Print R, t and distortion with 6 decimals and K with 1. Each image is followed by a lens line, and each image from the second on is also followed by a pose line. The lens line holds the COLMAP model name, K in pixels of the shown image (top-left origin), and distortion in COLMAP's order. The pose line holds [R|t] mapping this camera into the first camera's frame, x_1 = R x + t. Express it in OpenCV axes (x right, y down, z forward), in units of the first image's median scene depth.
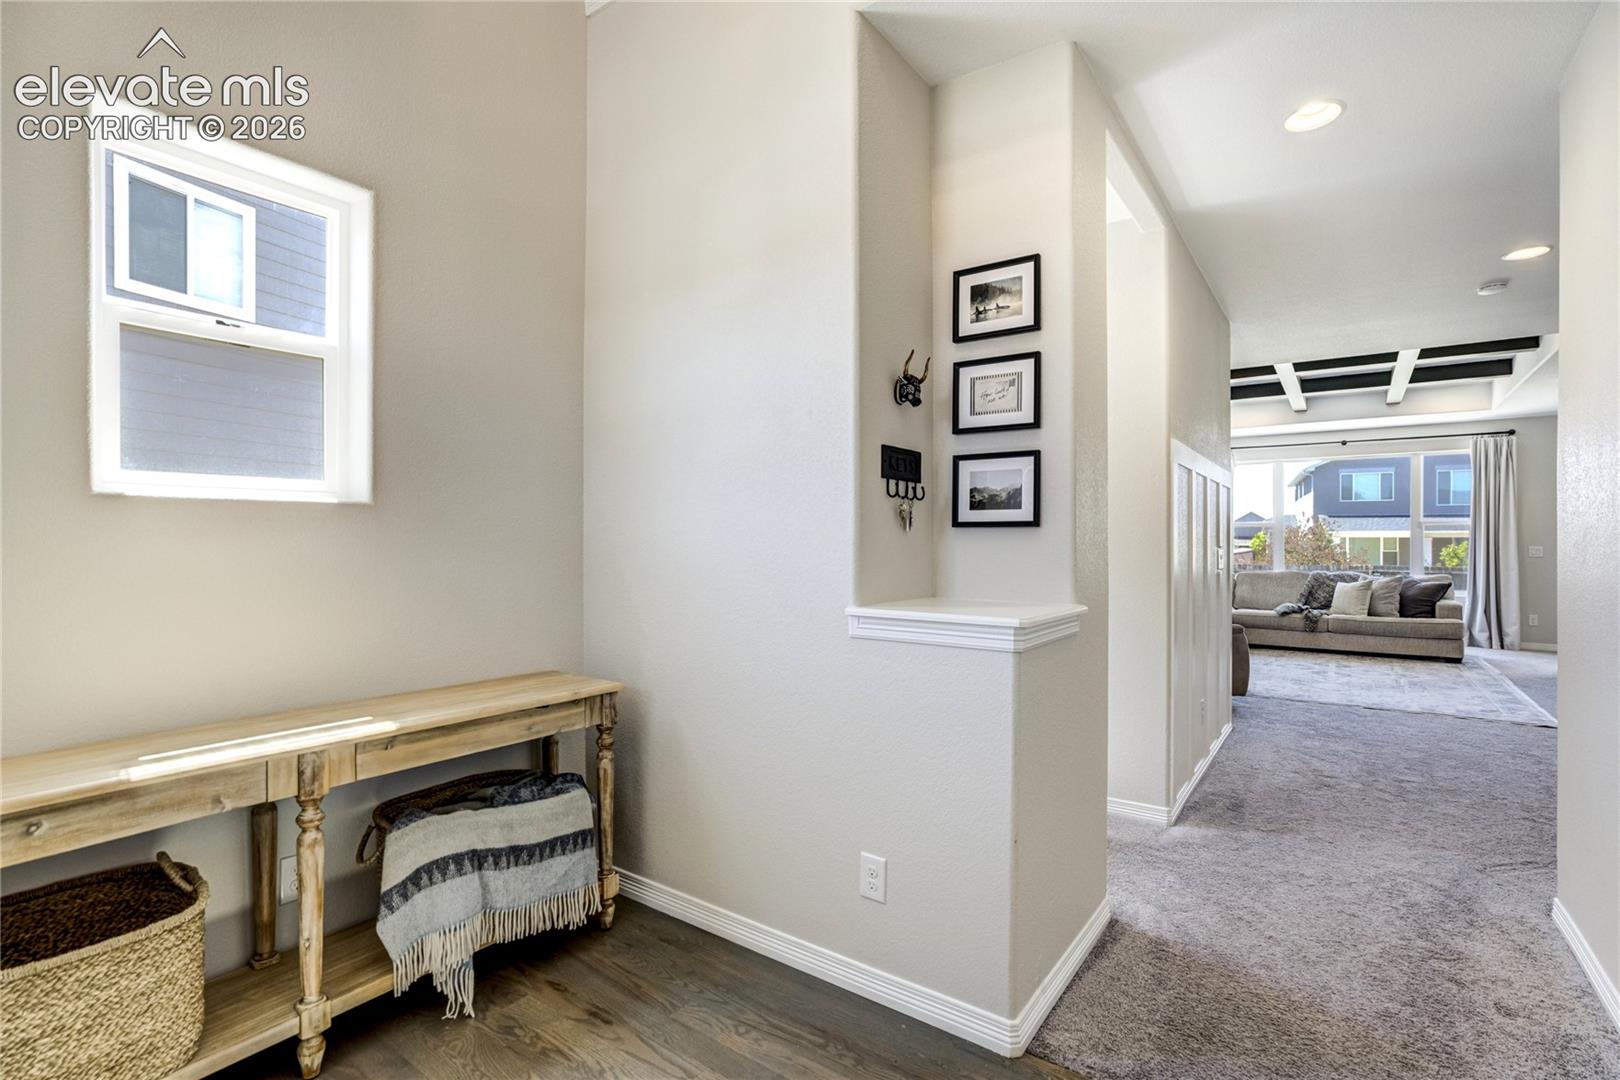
lens RADIAL K [[754.8, 0, 819.2], [0, 754.8, 547.9], [0, 0, 1]] dist [-0.040612, 0.013421]
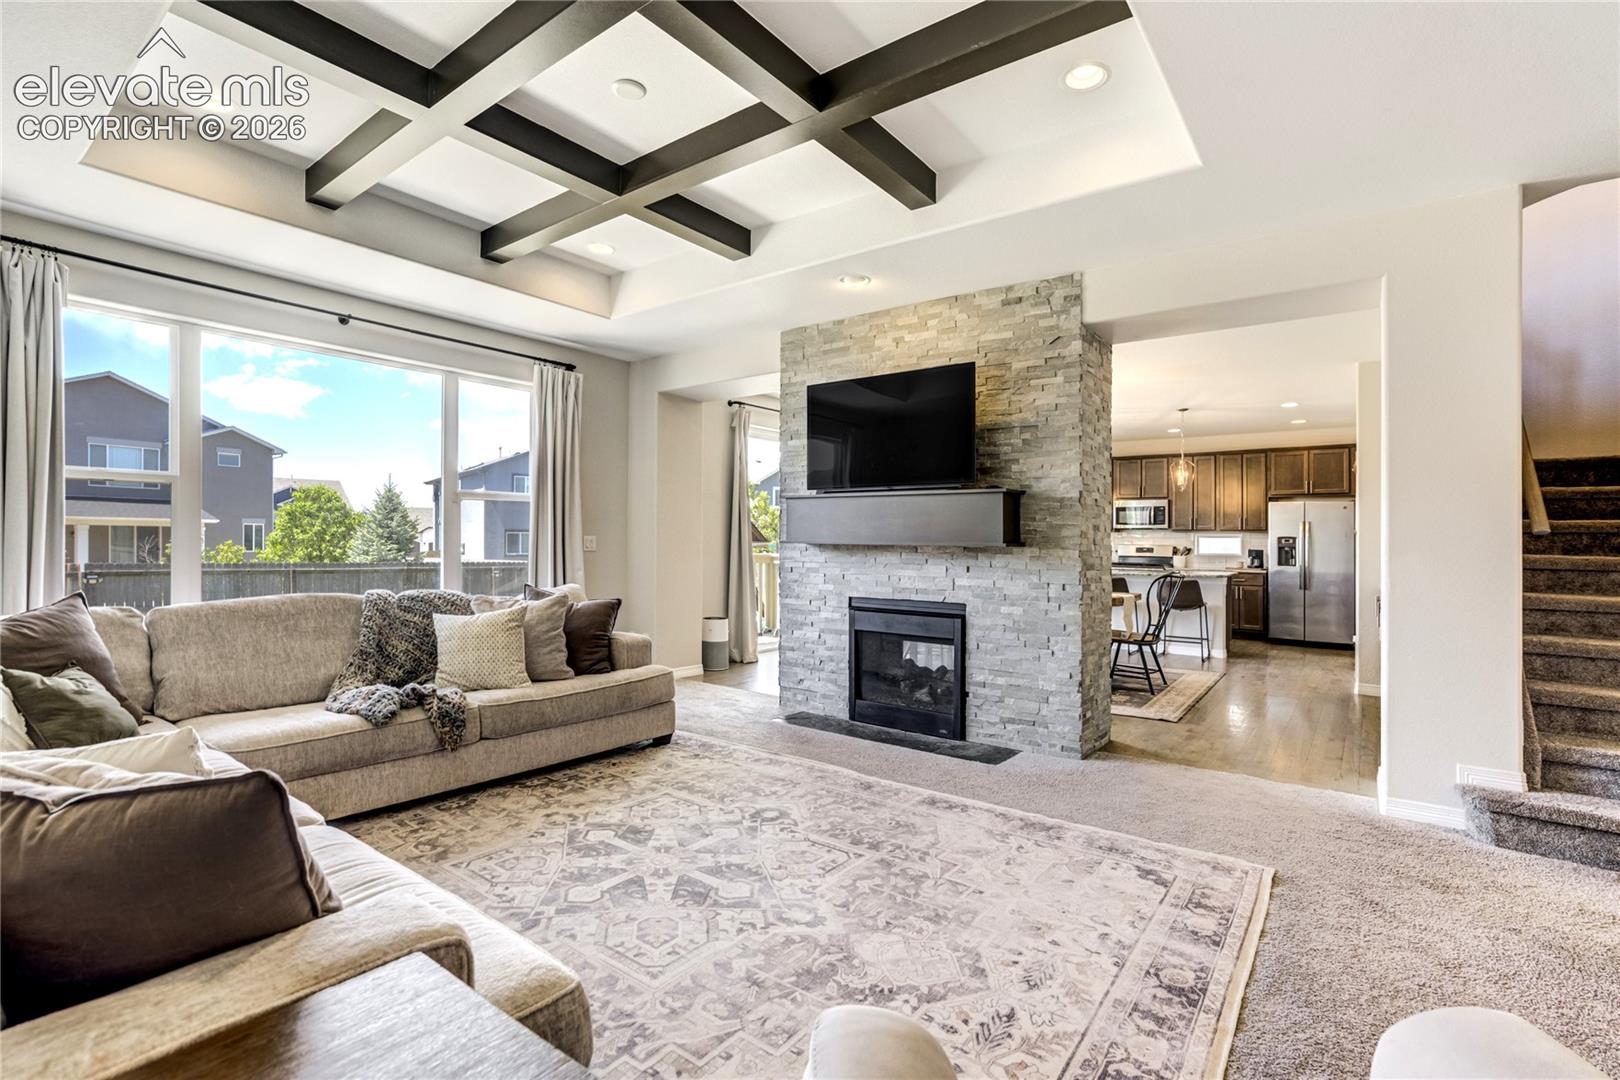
lens RADIAL K [[754.8, 0, 804.4], [0, 754.8, 538.5], [0, 0, 1]] dist [-0.040612, 0.013421]
pose [[0.038511, 0.002910, 0.999254, 0.268190], [-0.003010, 0.999992, -0.002797, 0.001918], [-0.999254, -0.002900, 0.038520, 0.776930]]
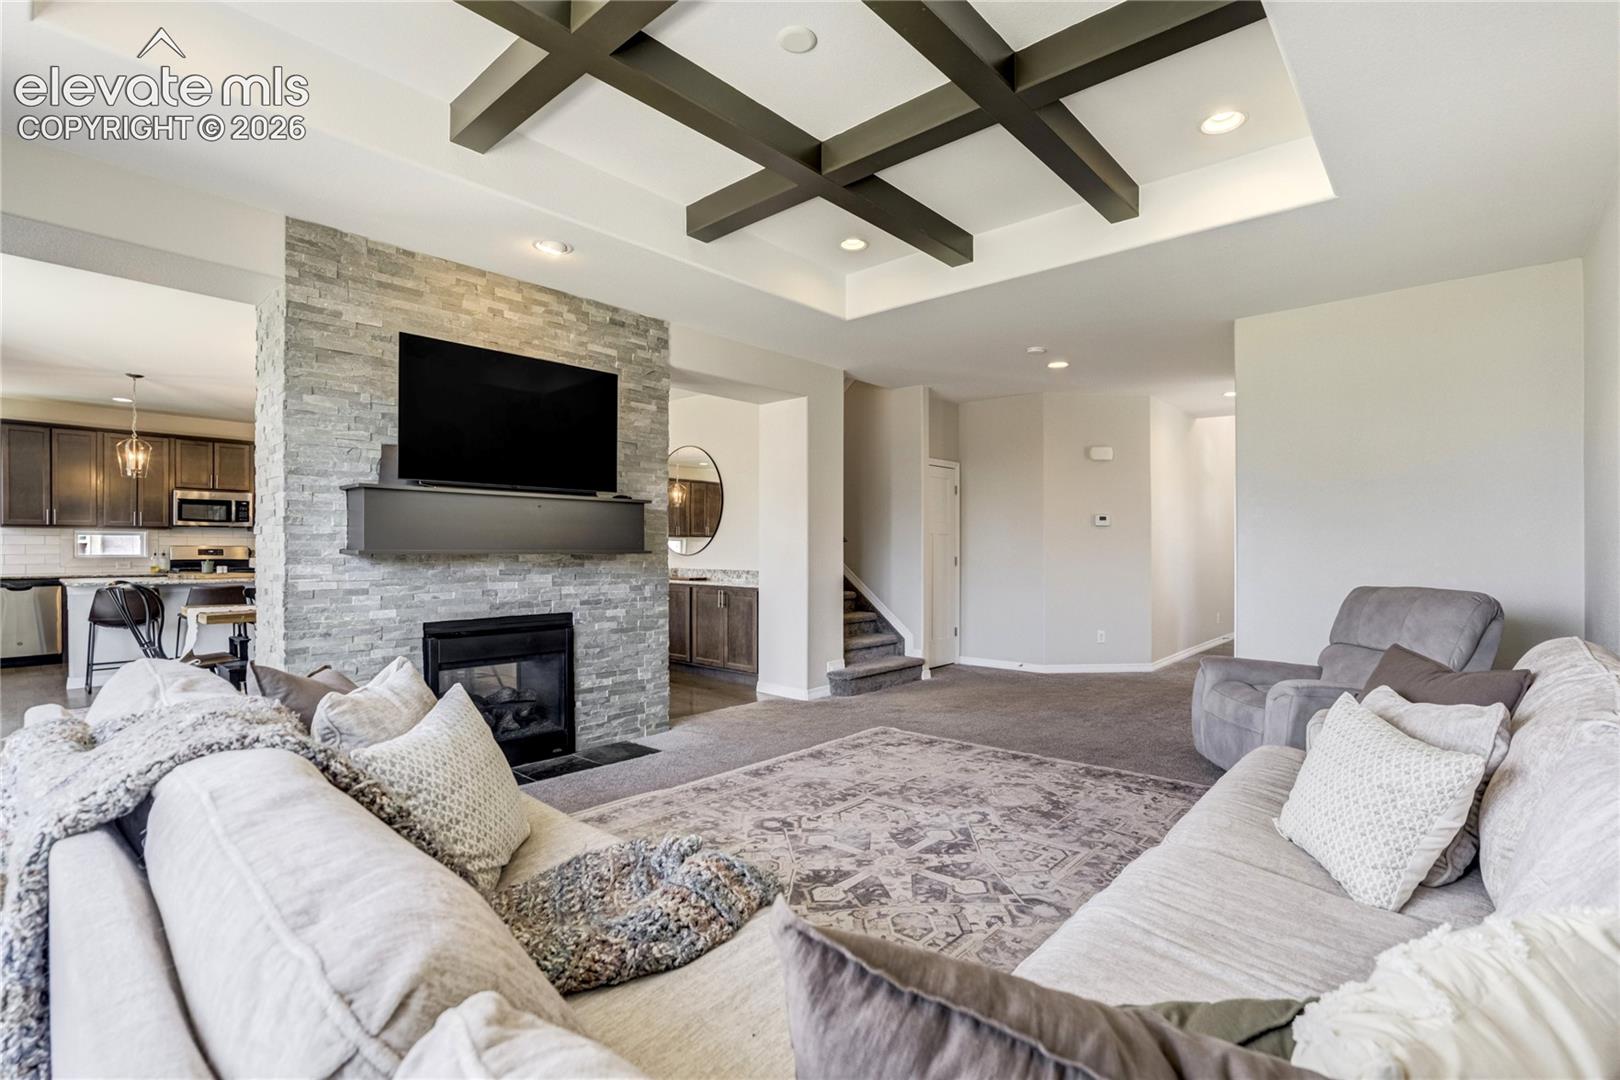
lens RADIAL K [[754.8, 0, 826.6], [0, 754.8, 539.7], [0, 0, 1]] dist [-0.040612, 0.013421]
pose [[-0.995833, -0.005467, 0.091031, 0.585628], [-0.005626, 0.999983, -0.001498, -0.004411], [-0.091021, -0.002003, -0.995847, 1.187750]]
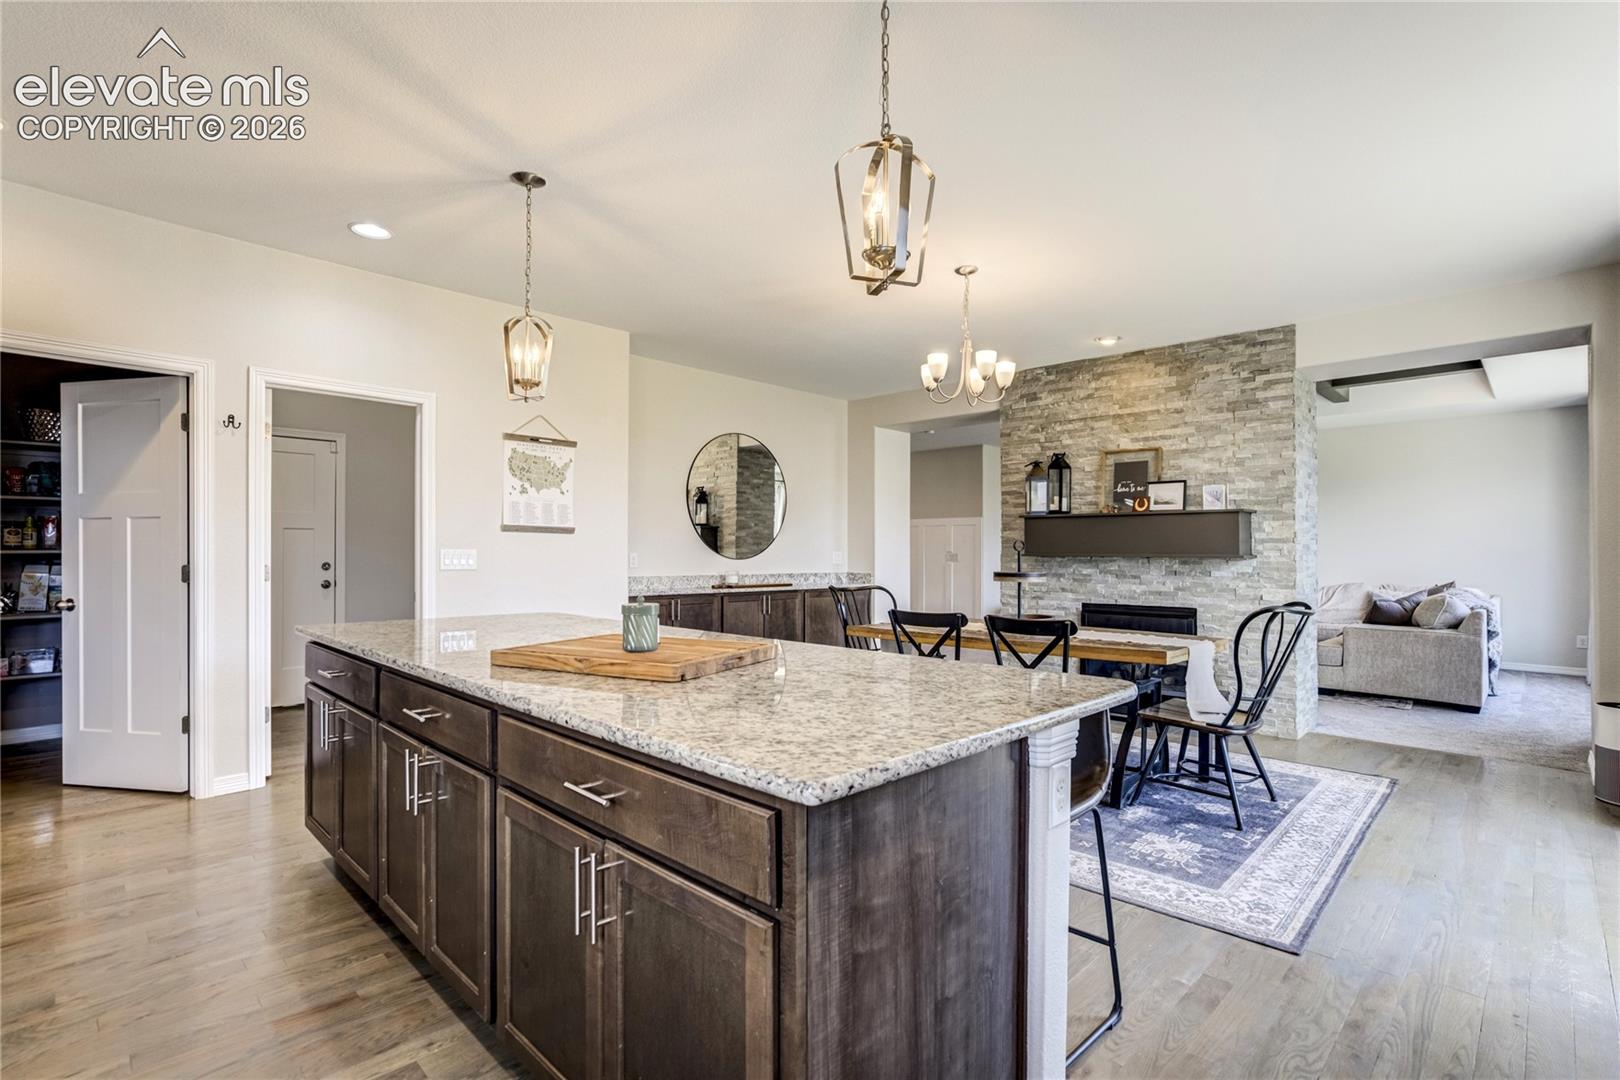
lens RADIAL K [[754.8, 0, 817.0], [0, 754.8, 550.8], [0, 0, 1]] dist [-0.040612, 0.013421]
pose [[-0.161043, -0.005661, -0.986931, 1.554930], [-0.016536, 0.999859, -0.003037, 0.006050], [0.986809, 0.015831, -0.161113, 0.517776]]
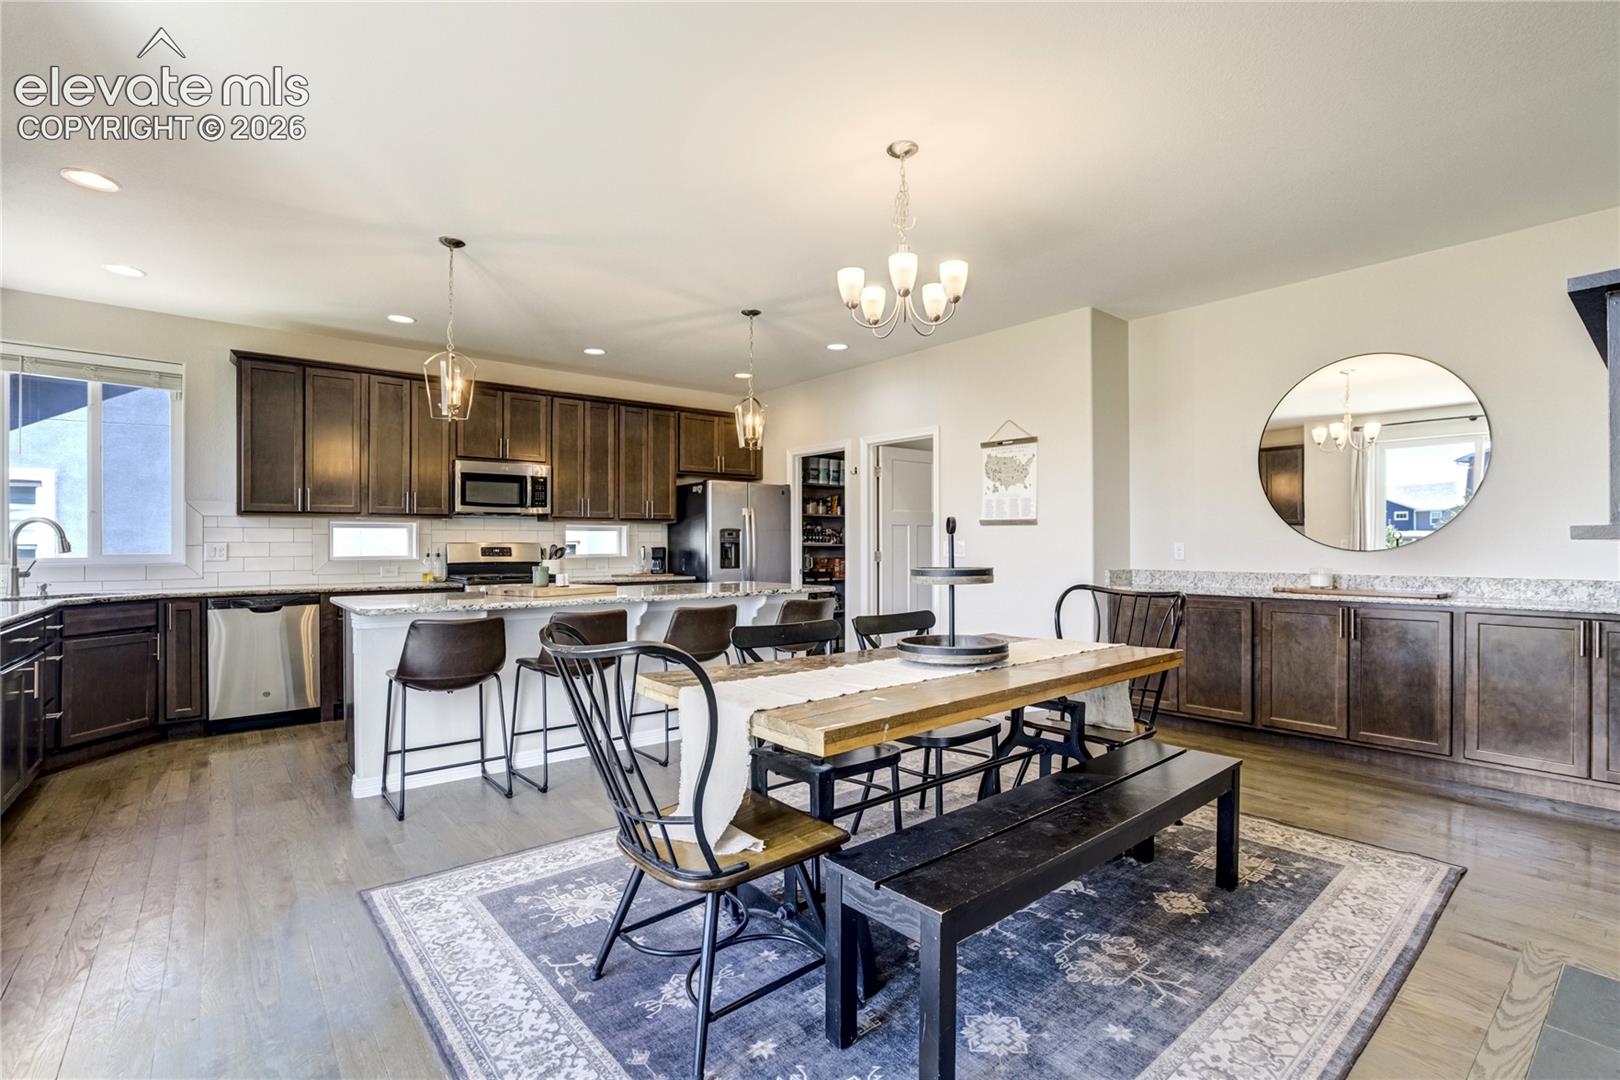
lens RADIAL K [[754.8, 0, 800.6], [0, 754.8, 547.0], [0, 0, 1]] dist [-0.040612, 0.013421]
pose [[-0.961251, 0.000672, 0.275674, 1.039957], [0.004059, 0.999923, 0.011713, 0.004233], [-0.275645, 0.012378, -0.961180, 0.864554]]
